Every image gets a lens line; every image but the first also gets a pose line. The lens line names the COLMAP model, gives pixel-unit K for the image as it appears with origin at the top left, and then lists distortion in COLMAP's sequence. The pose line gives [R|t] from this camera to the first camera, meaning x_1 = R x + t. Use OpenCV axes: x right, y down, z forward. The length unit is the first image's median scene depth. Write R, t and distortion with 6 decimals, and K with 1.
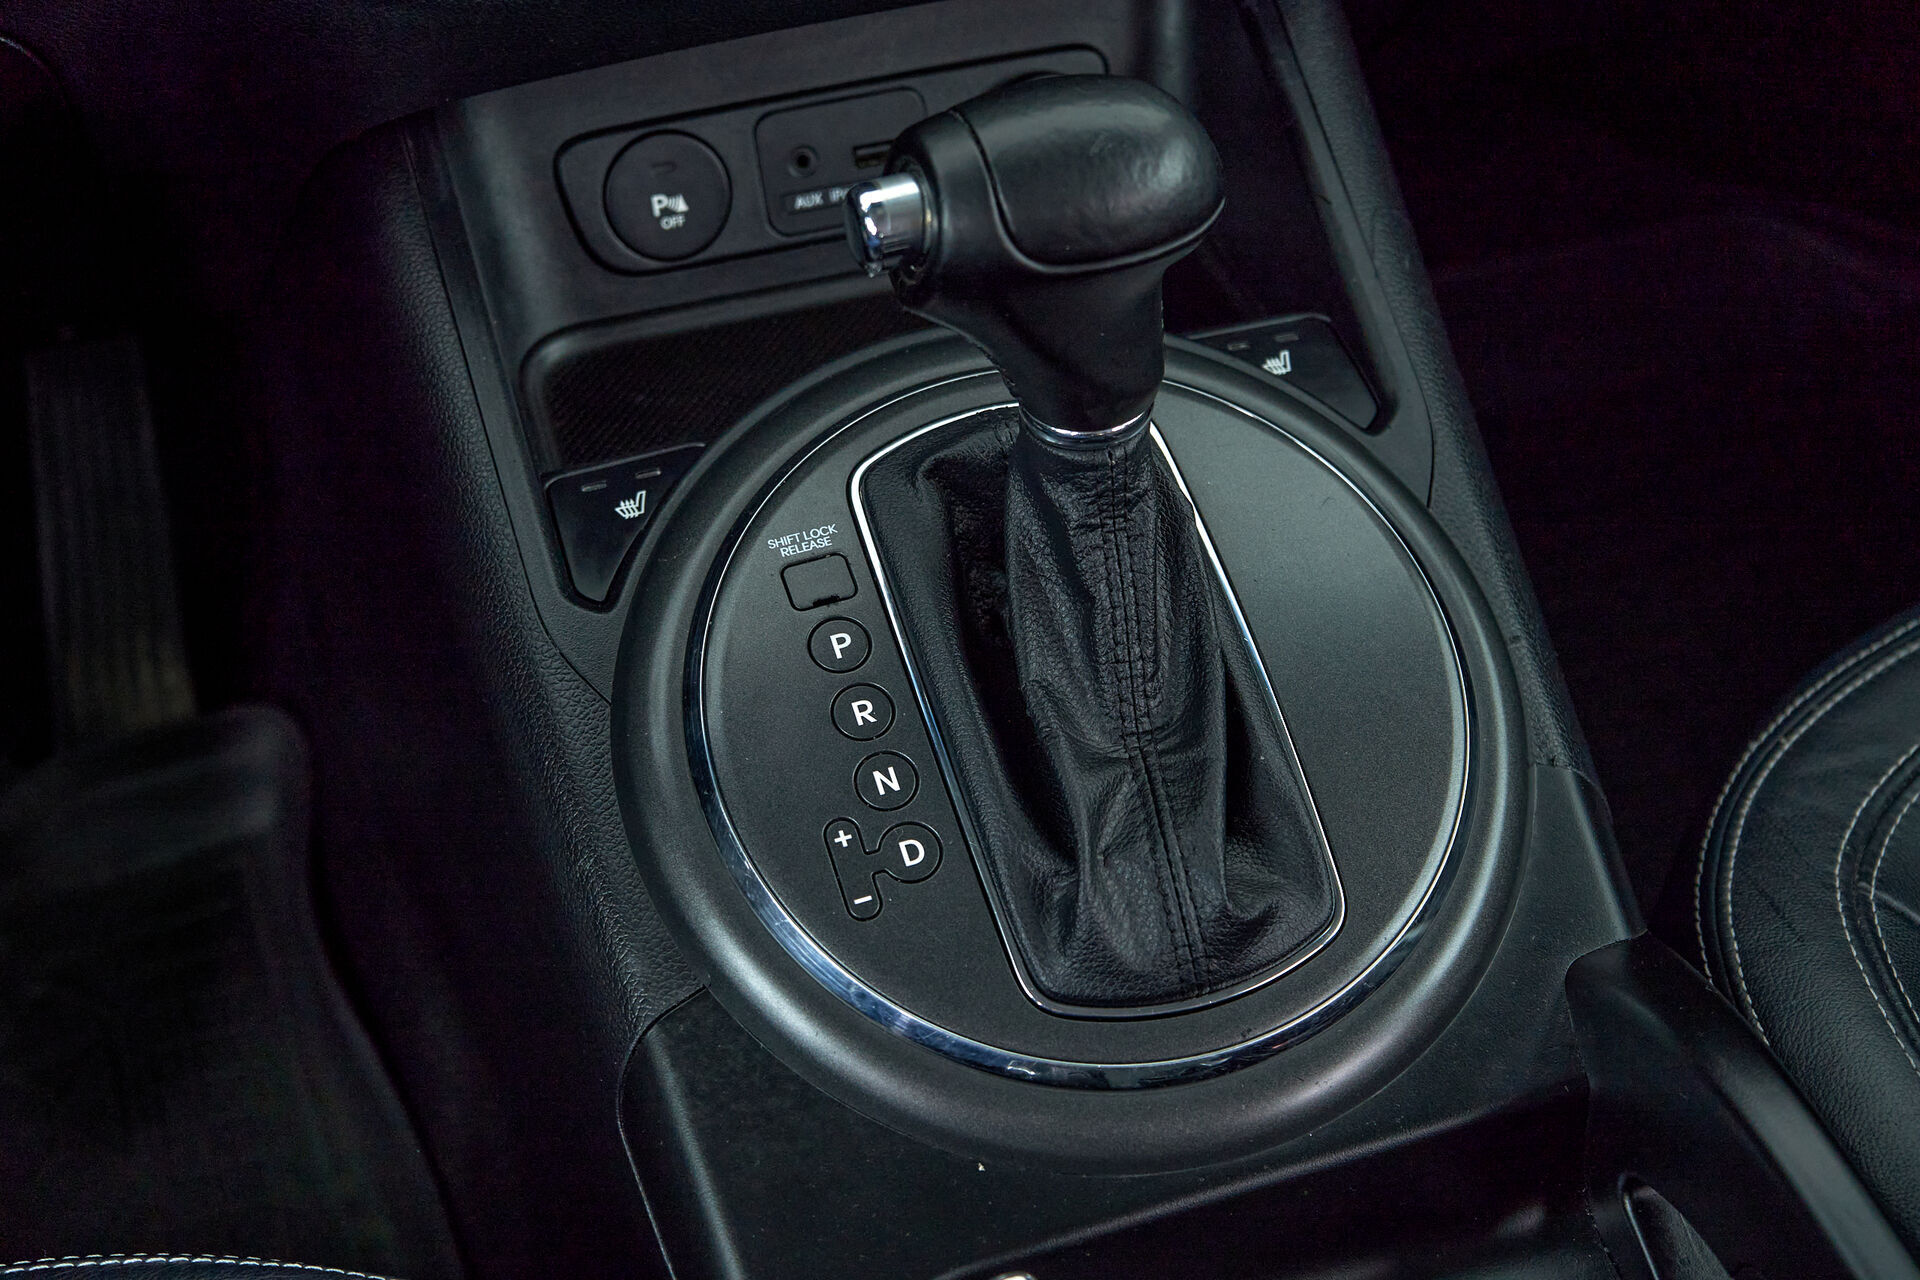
lens RADIAL K [[2965.3, 0, 960.0], [0, 2965.3, 640.0], [0, 0, 1]] dist [0.030845, 0.073218]
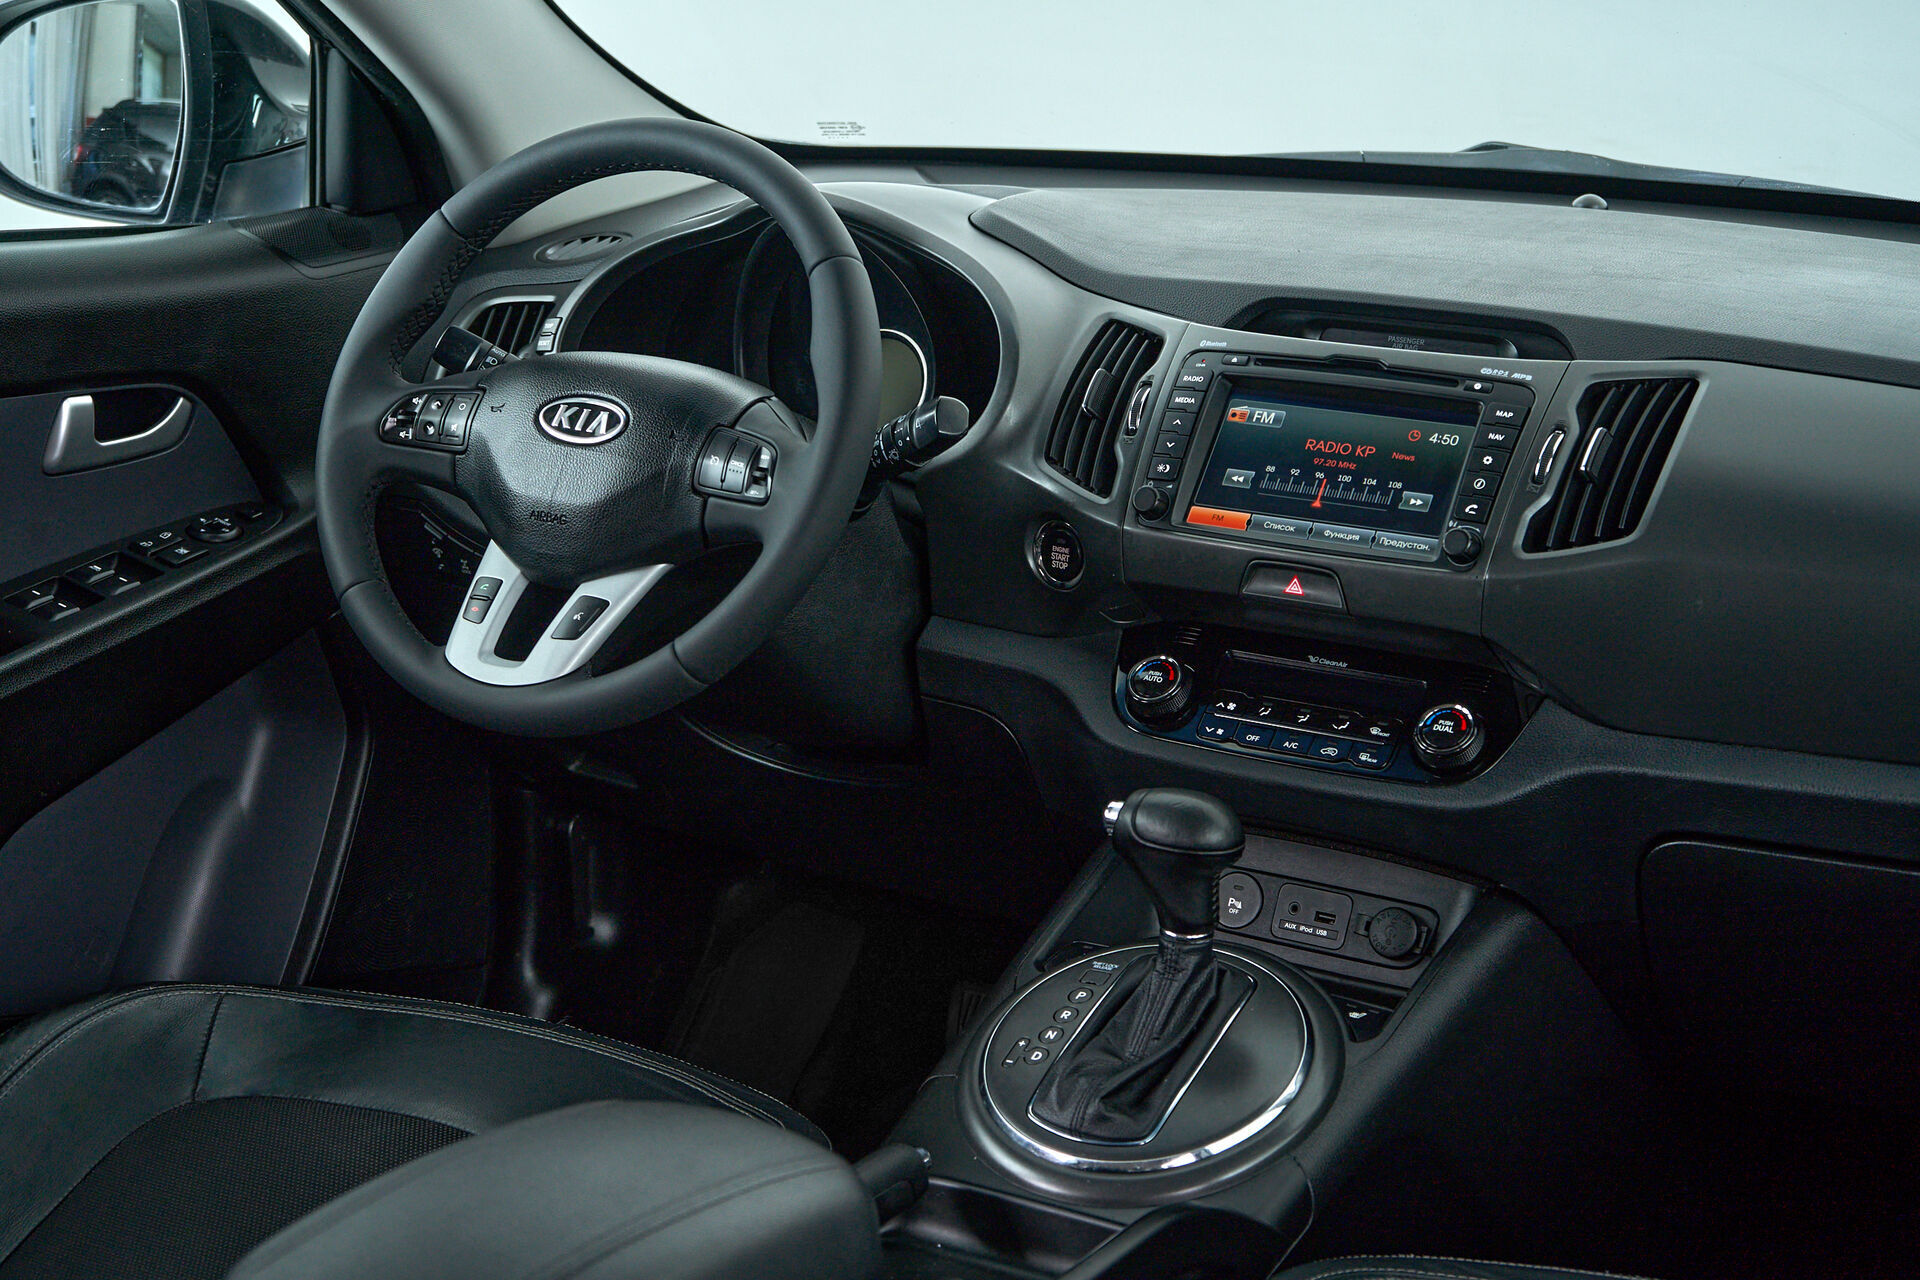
lens RADIAL K [[3088.2, 0, 960.0], [0, 3088.2, 640.0], [0, 0, 1]] dist [0.002202, 0.018256]
pose [[0.628405, 0.204316, -0.750575, 1.613004], [-0.537387, 0.811657, -0.228973, 0.369274], [0.562426, 0.547237, 0.619846, -0.744864]]
